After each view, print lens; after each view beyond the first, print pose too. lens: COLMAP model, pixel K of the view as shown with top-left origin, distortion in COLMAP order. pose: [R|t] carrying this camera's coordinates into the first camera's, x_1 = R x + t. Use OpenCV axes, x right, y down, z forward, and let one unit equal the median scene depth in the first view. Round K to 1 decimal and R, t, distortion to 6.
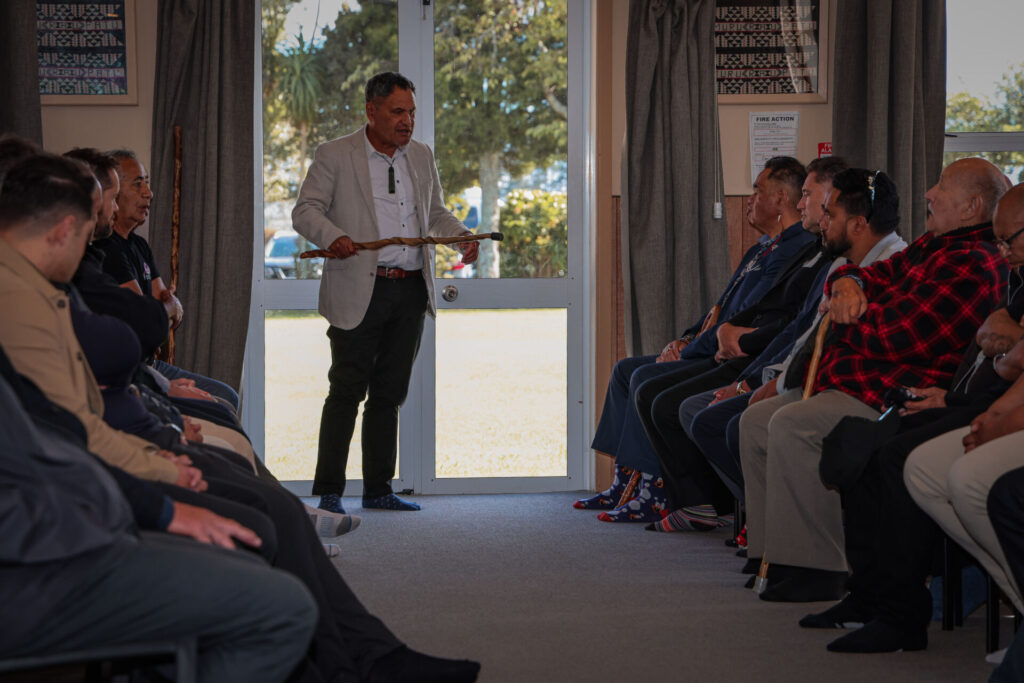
lens RADIAL K [[2994.4, 0, 530.0], [0, 2994.4, 341.5], [0, 0, 1]] dist [0.591695, -0.054298]
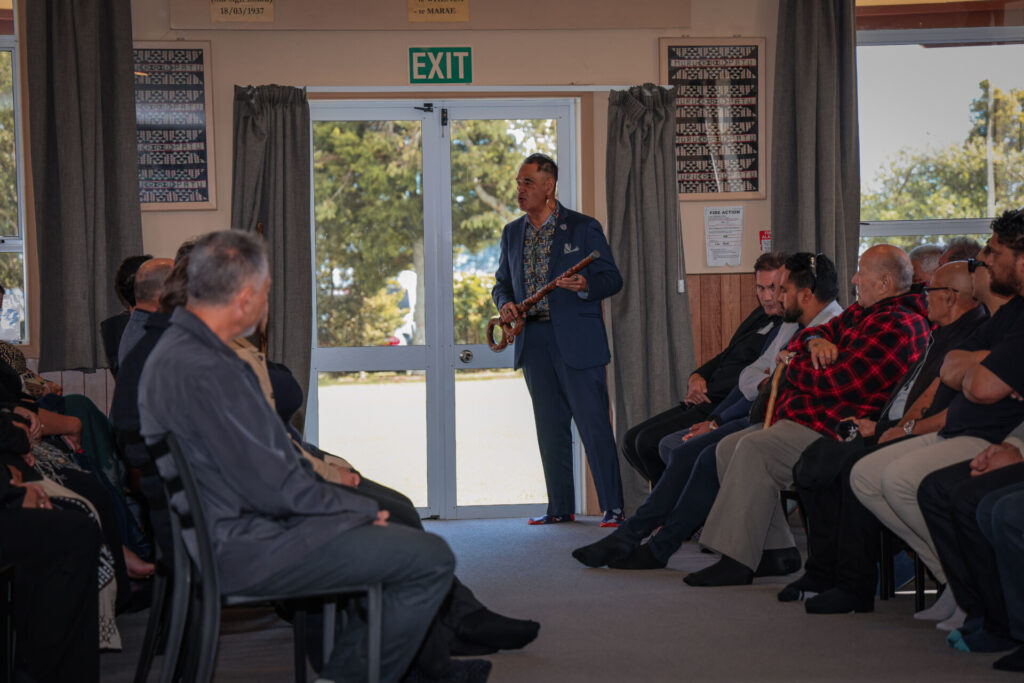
lens RADIAL K [[2984.4, 0, 516.0], [0, 2984.4, 337.5], [0, 0, 1]] dist [0.826362, -0.260397]
pose [[0.999193, -0.016205, 0.036754, -0.052321], [0.017242, 0.999457, -0.028075, 0.011467], [-0.036280, 0.028686, 0.998930, -0.238430]]
